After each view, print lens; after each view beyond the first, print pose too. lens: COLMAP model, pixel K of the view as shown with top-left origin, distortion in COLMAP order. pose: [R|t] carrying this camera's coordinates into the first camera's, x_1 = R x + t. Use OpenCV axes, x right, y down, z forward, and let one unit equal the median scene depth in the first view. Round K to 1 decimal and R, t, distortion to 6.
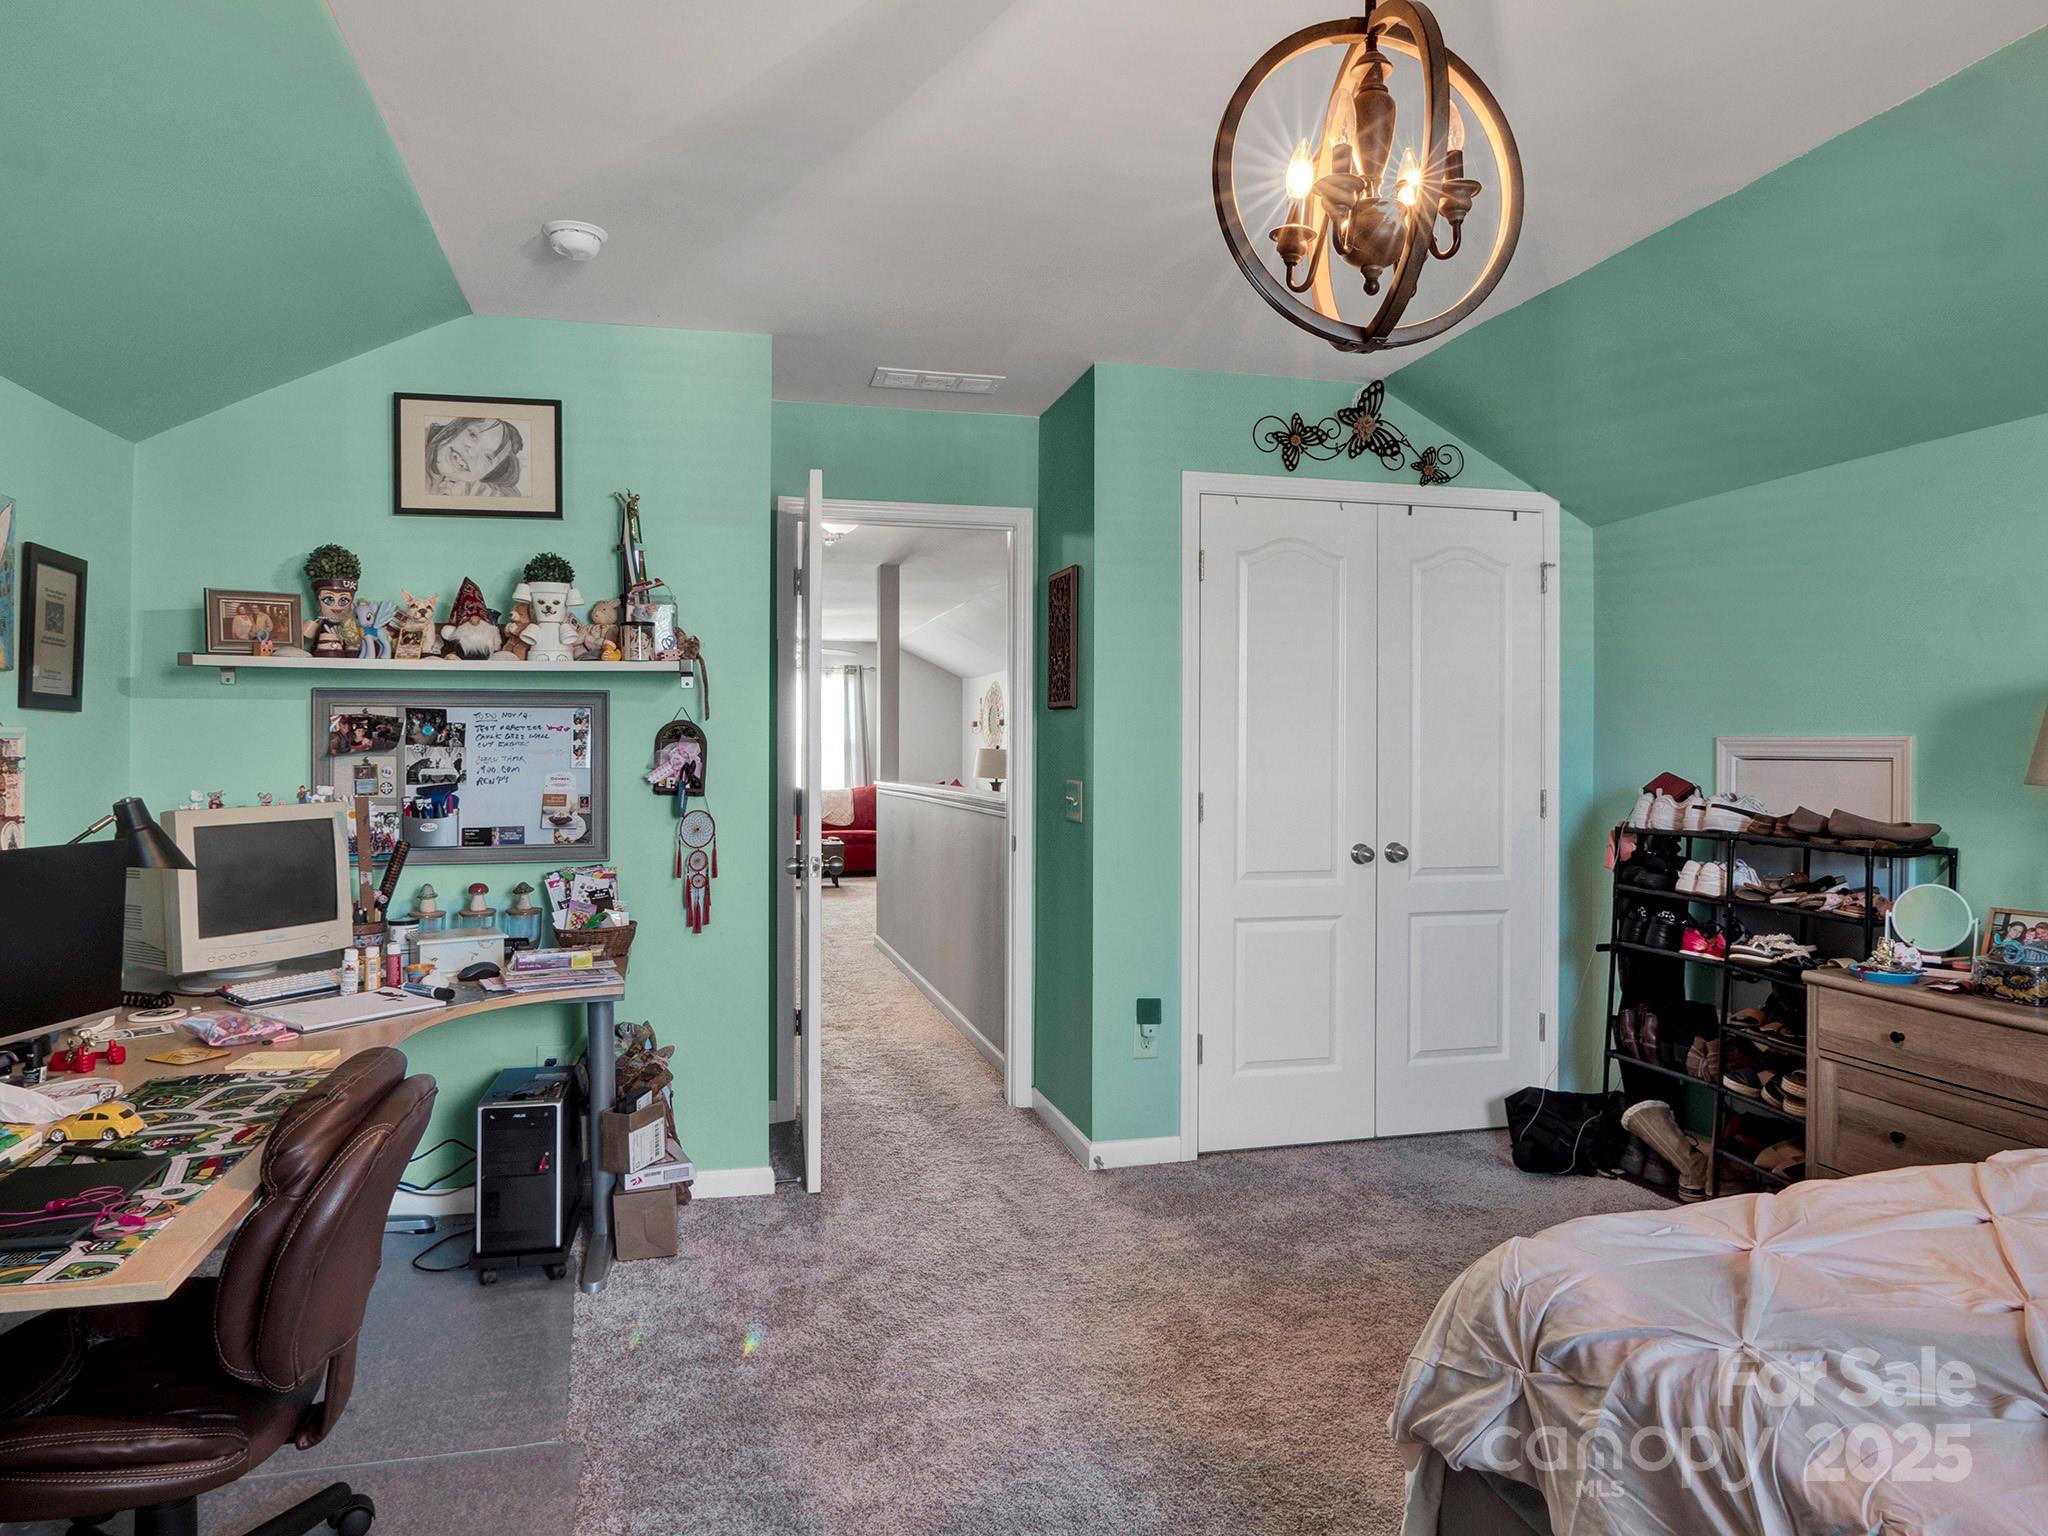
lens RADIAL K [[1299.7, 0, 998.2], [0, 1299.7, 726.0], [0, 0, 1]] dist [-0.022875, 0.006186]
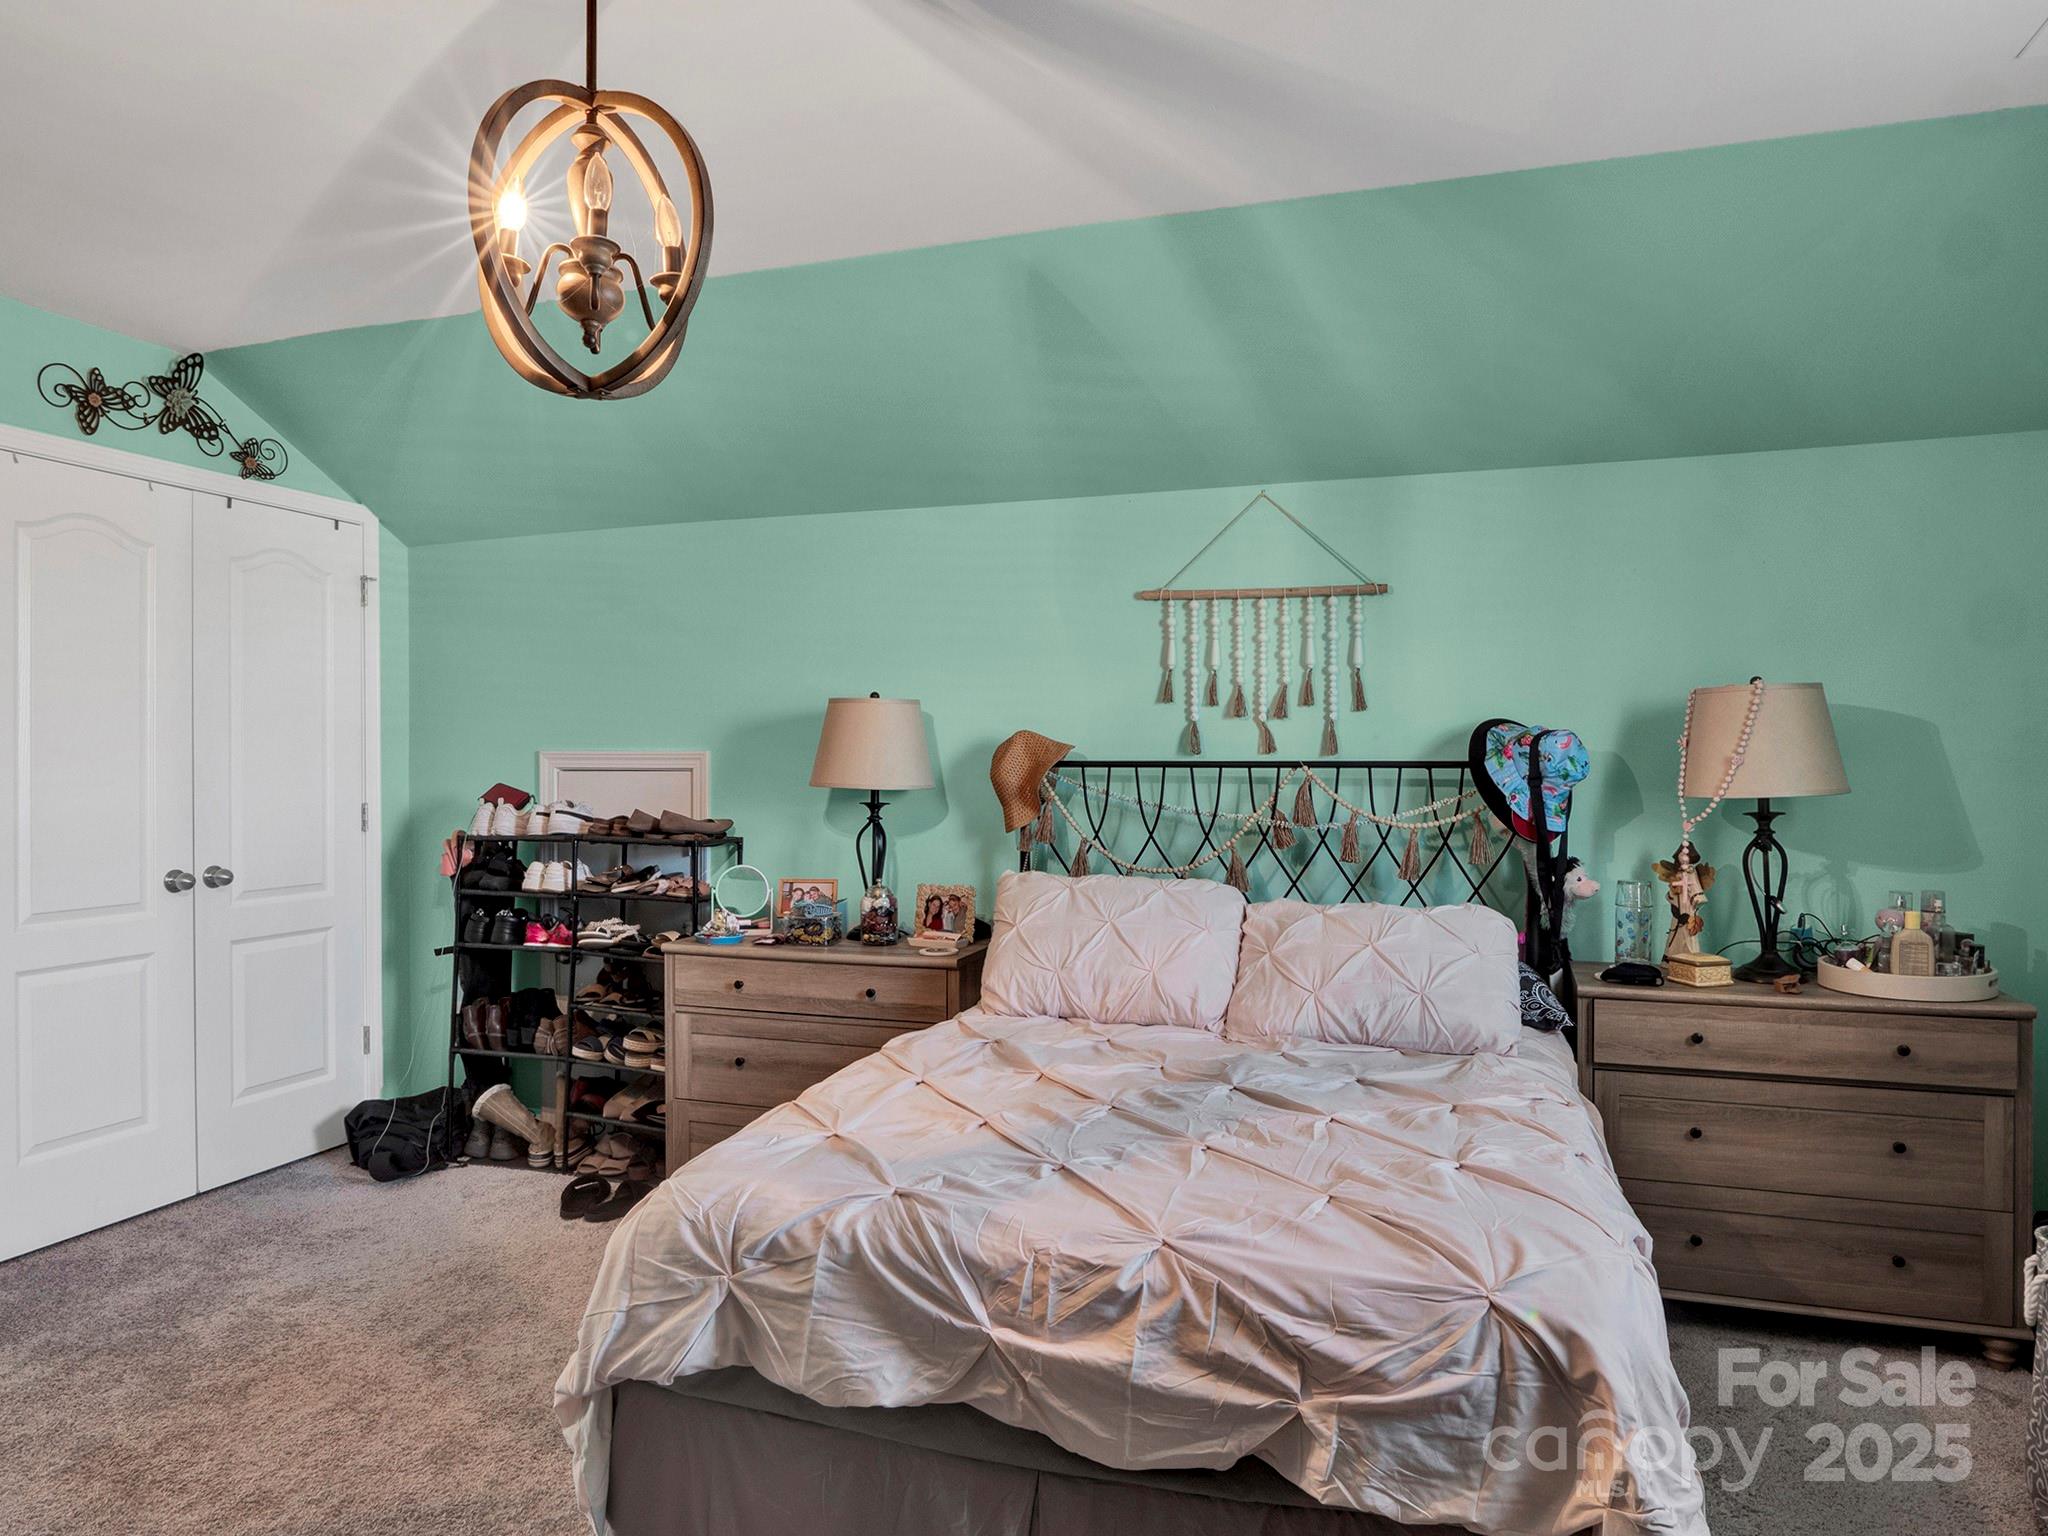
lens RADIAL K [[1348.4, 0, 967.9], [0, 1348.4, 738.9], [0, 0, 1]] dist [-0.028734, 0.008860]
pose [[0.541060, 0.010328, 0.840921, -0.238782], [-0.011052, 0.999926, -0.005170, -0.000141], [-0.840912, -0.006496, 0.541134, 0.057734]]
